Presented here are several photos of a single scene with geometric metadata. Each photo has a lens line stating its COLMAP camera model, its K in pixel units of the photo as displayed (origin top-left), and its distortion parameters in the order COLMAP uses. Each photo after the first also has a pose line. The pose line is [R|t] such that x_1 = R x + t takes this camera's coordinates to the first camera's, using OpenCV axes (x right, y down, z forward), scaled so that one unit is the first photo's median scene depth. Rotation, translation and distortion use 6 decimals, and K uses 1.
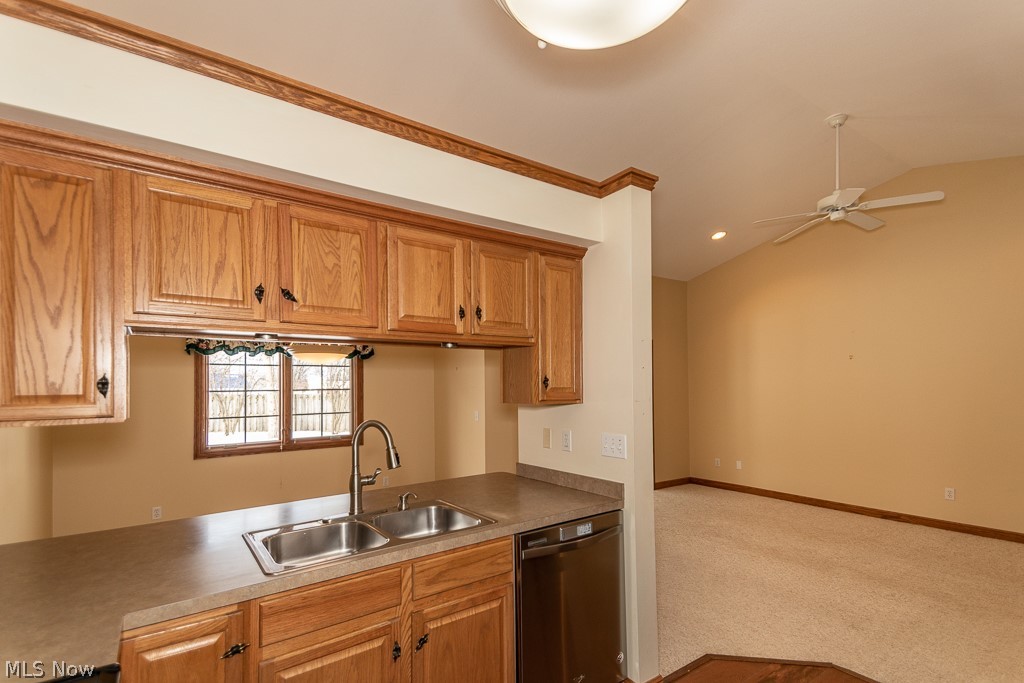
lens RADIAL K [[470.0, 0, 522.6], [0, 470.0, 380.4], [0, 0, 1]] dist [0.050173, -0.000476]
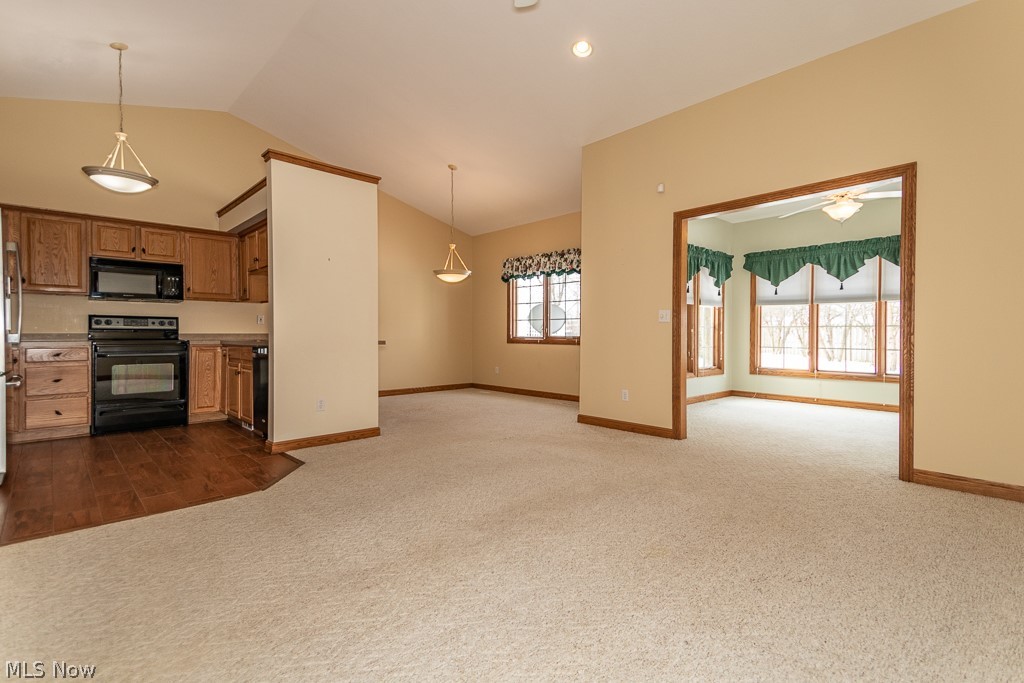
lens RADIAL K [[477.8, 0, 524.3], [0, 477.8, 337.7], [0, 0, 1]] dist [0.002768, 0.000366]
pose [[0.151321, 0.023694, -0.988201, 0.979124], [0.017385, 0.999494, 0.026627, 0.094720], [0.988332, -0.021209, 0.150833, 0.767401]]
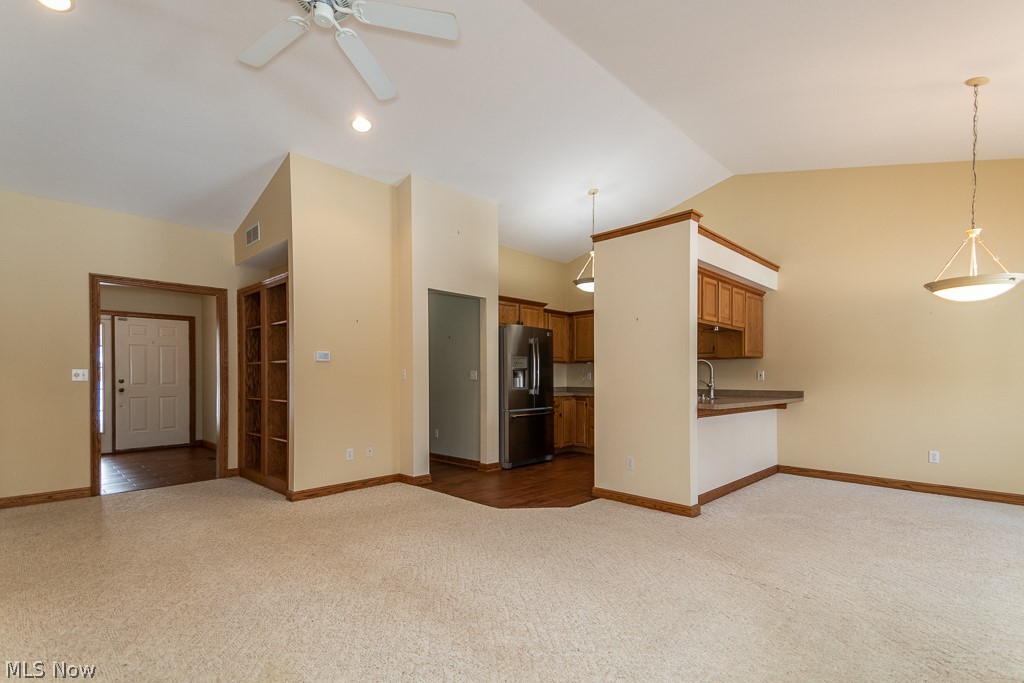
lens RADIAL K [[475.2, 0, 511.0], [0, 475.2, 376.8], [0, 0, 1]] dist [0.077237, -0.035171]
pose [[-0.984244, 0.013668, -0.176286, 0.450713], [0.017847, 0.999596, -0.022142, 0.088591], [0.175912, -0.024939, -0.984090, 1.365003]]
